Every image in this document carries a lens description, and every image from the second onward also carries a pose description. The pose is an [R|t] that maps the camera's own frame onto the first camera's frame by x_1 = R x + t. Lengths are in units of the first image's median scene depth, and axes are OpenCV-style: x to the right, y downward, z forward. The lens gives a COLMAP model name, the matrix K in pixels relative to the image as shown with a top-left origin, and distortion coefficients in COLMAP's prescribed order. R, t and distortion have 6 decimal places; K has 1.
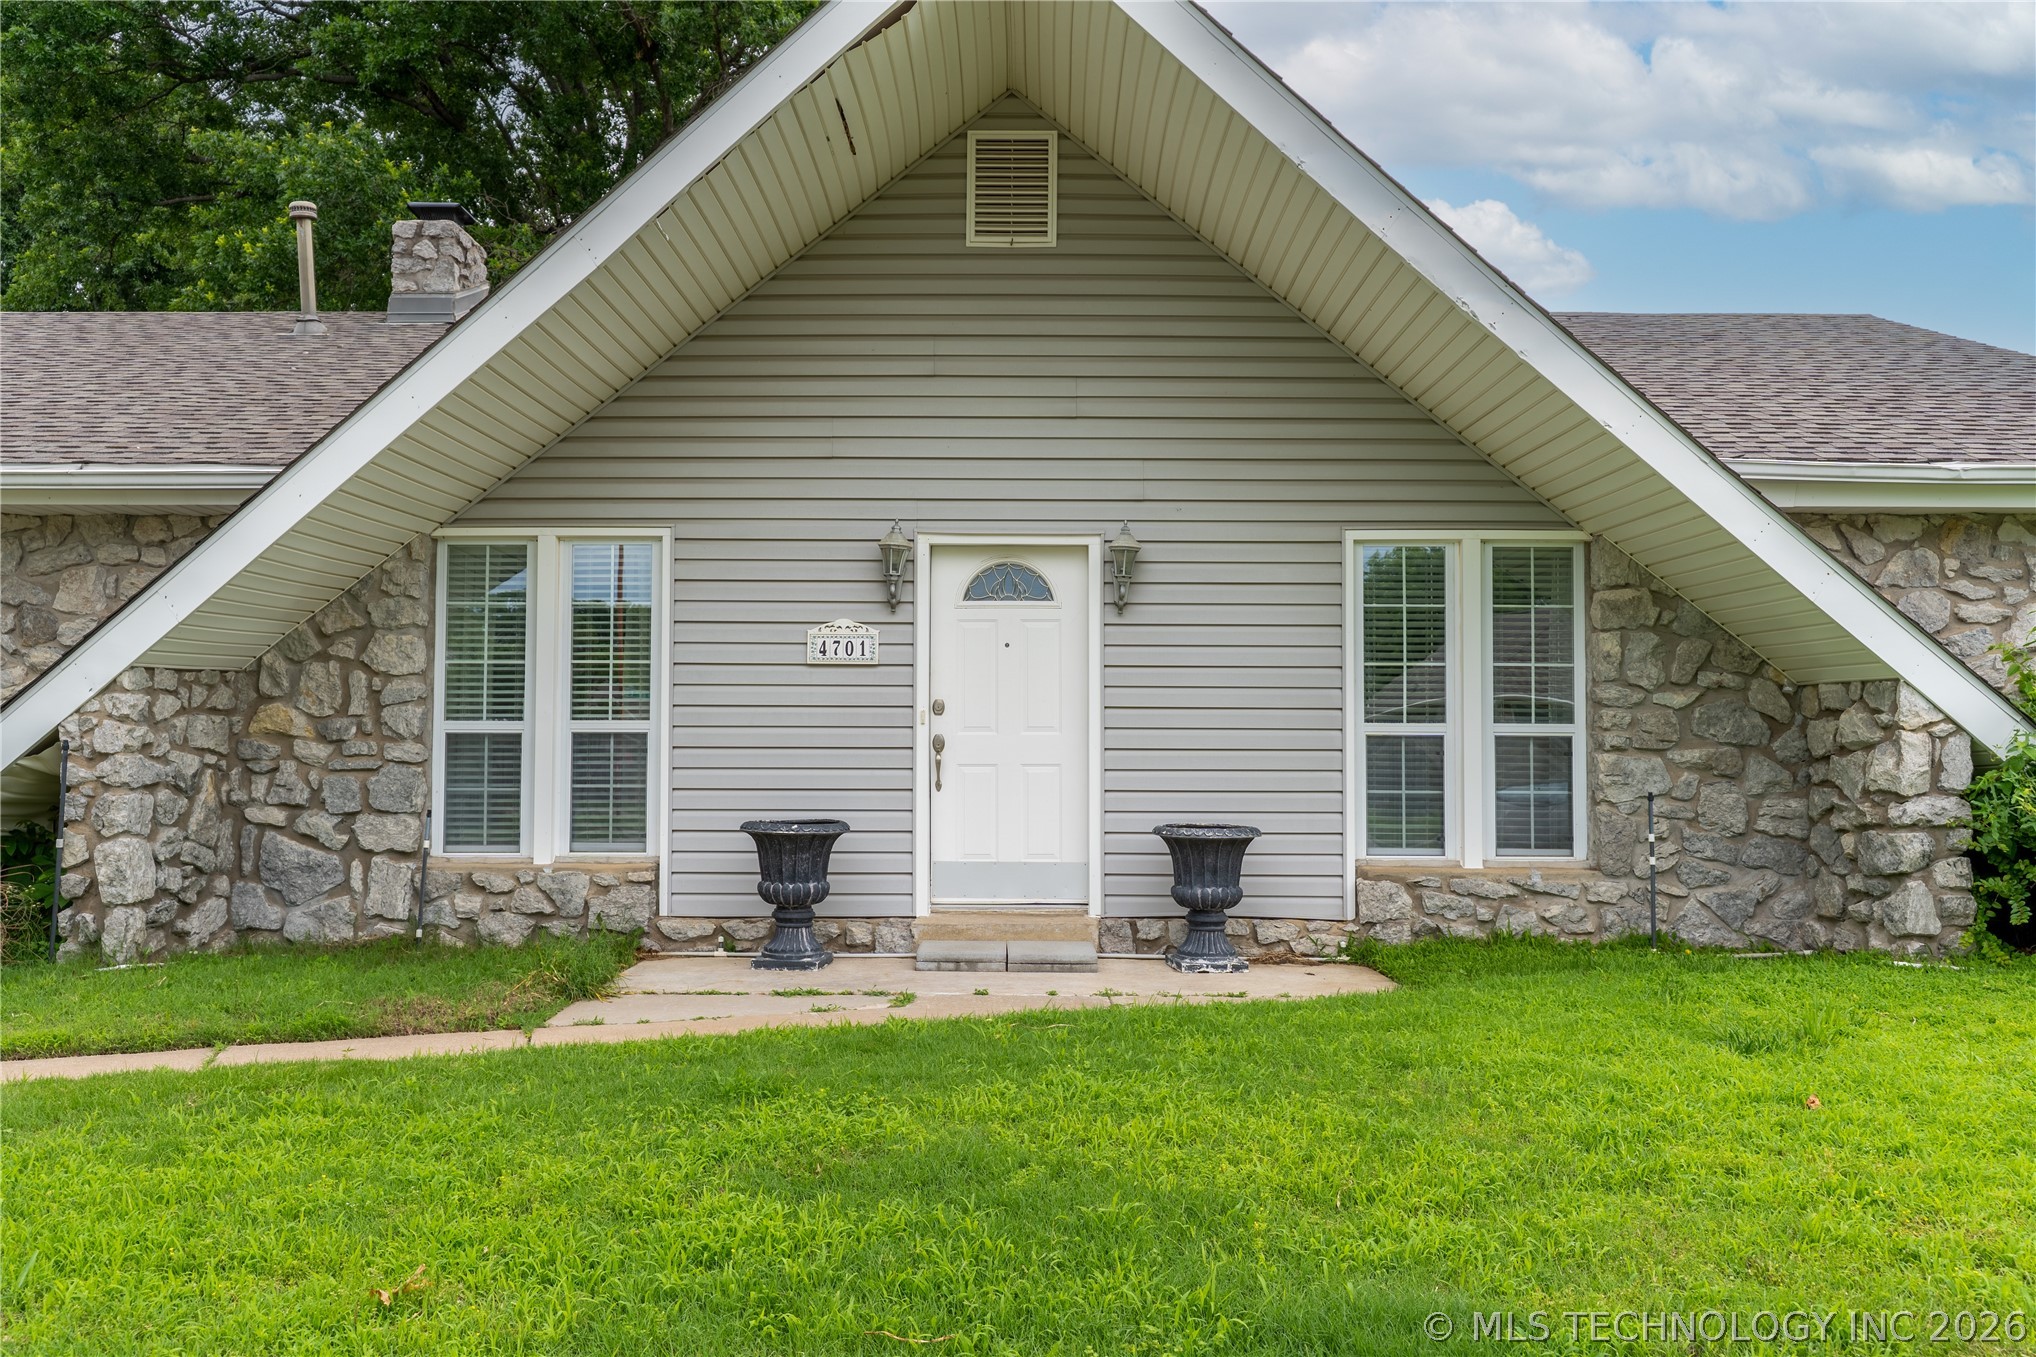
lens RADIAL K [[1636.8, 0, 1015.7], [0, 1636.8, 675.2], [0, 0, 1]] dist [0.014172, 0.004731]
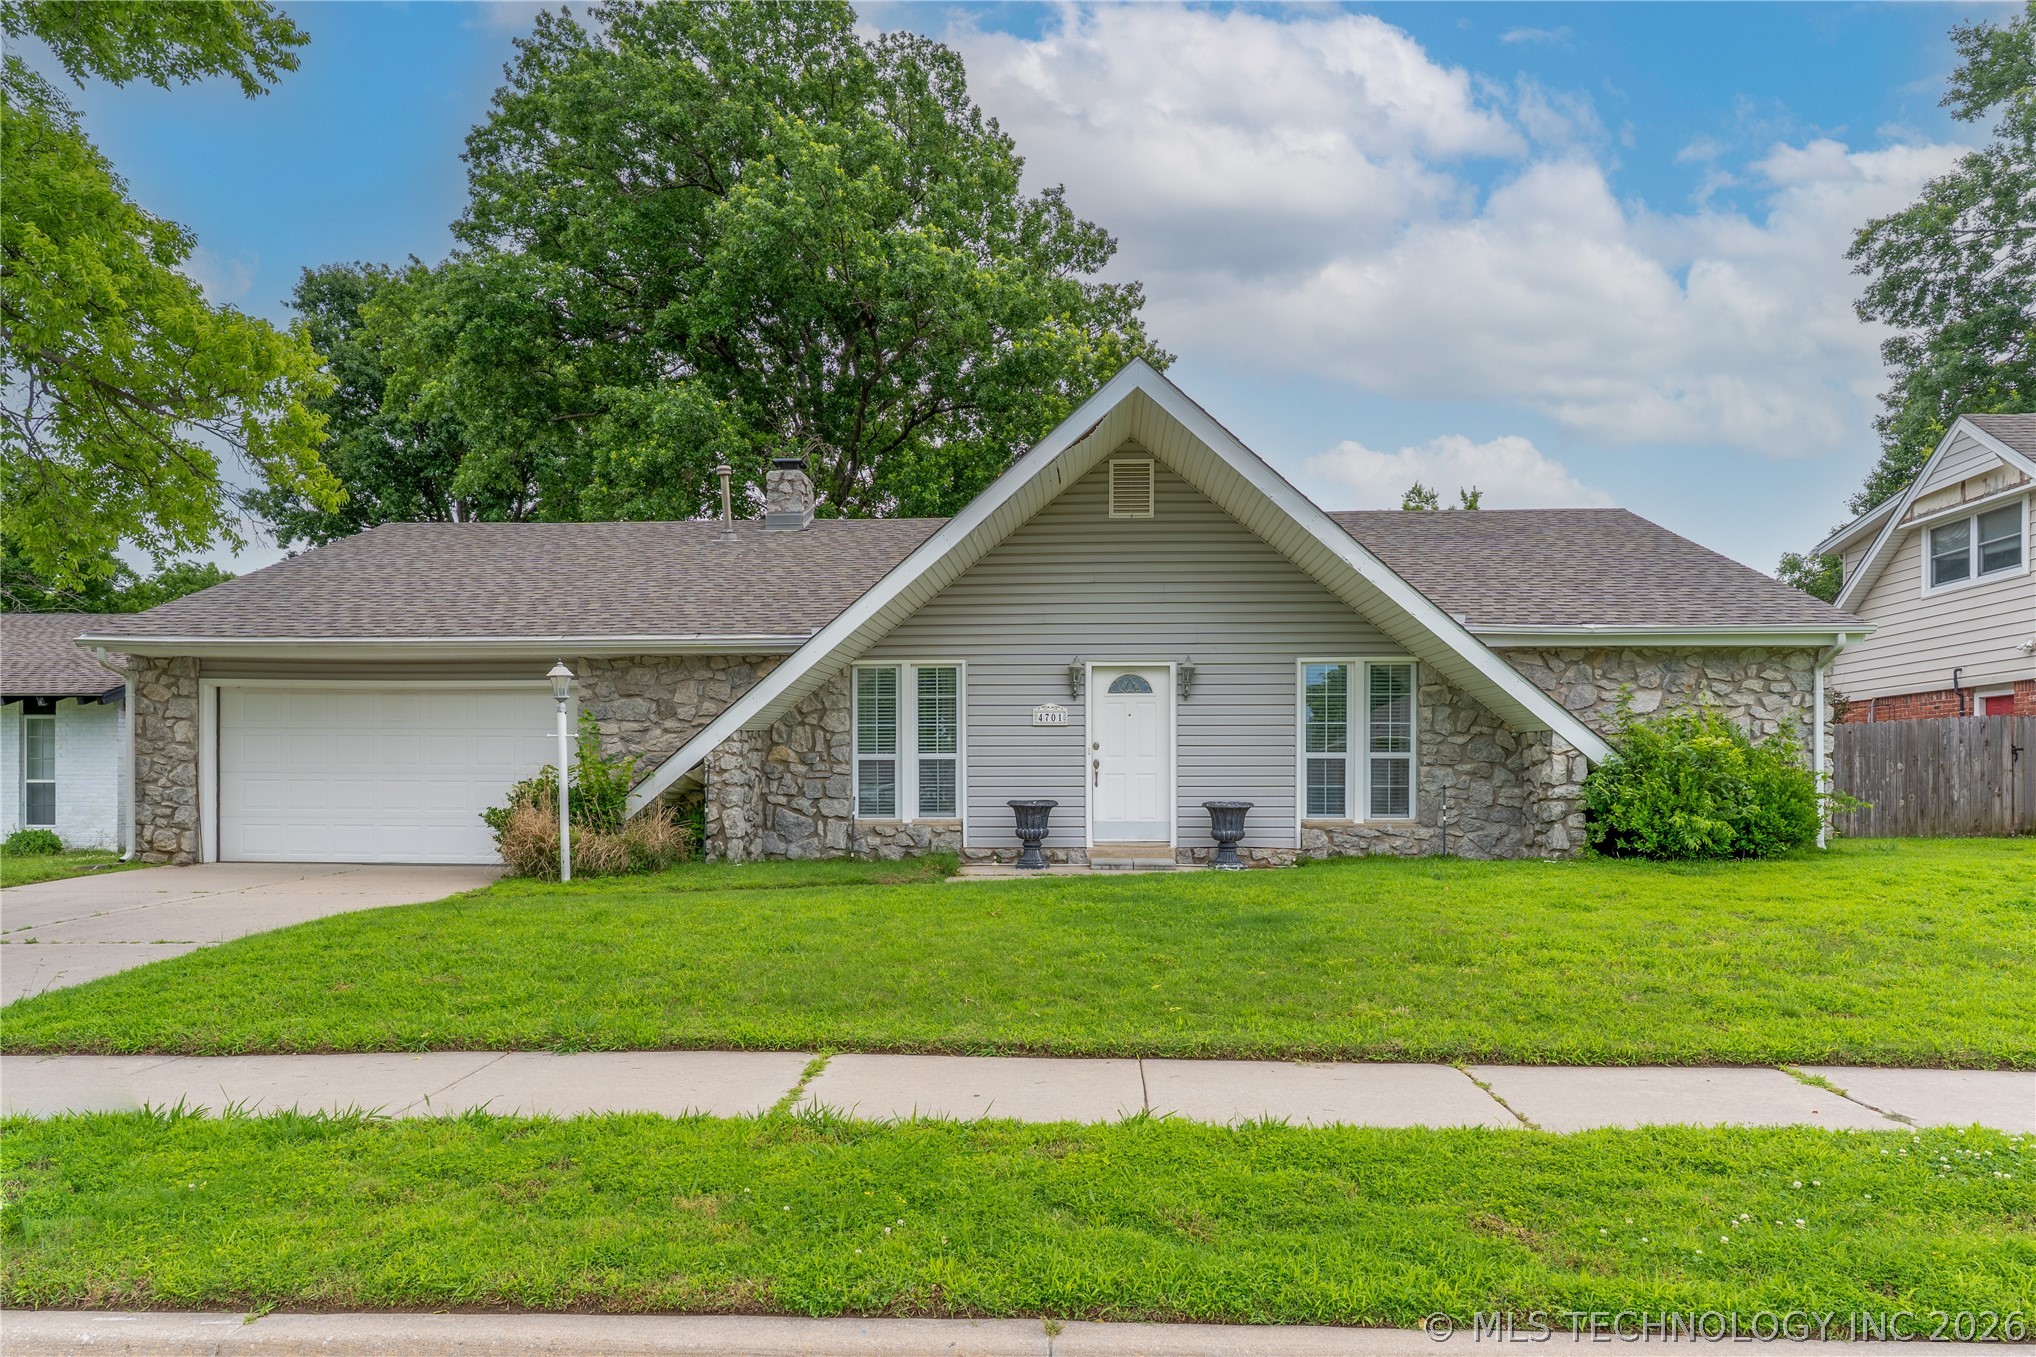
lens RADIAL K [[1232.4, 0, 1047.4], [0, 1232.4, 792.5], [0, 0, 1]] dist [0.016172, -0.000013]
pose [[0.999436, -0.004713, -0.033253, -0.058562], [0.006701, 0.998180, 0.059939, -0.015646], [0.032910, -0.060128, 0.997648, -0.552899]]
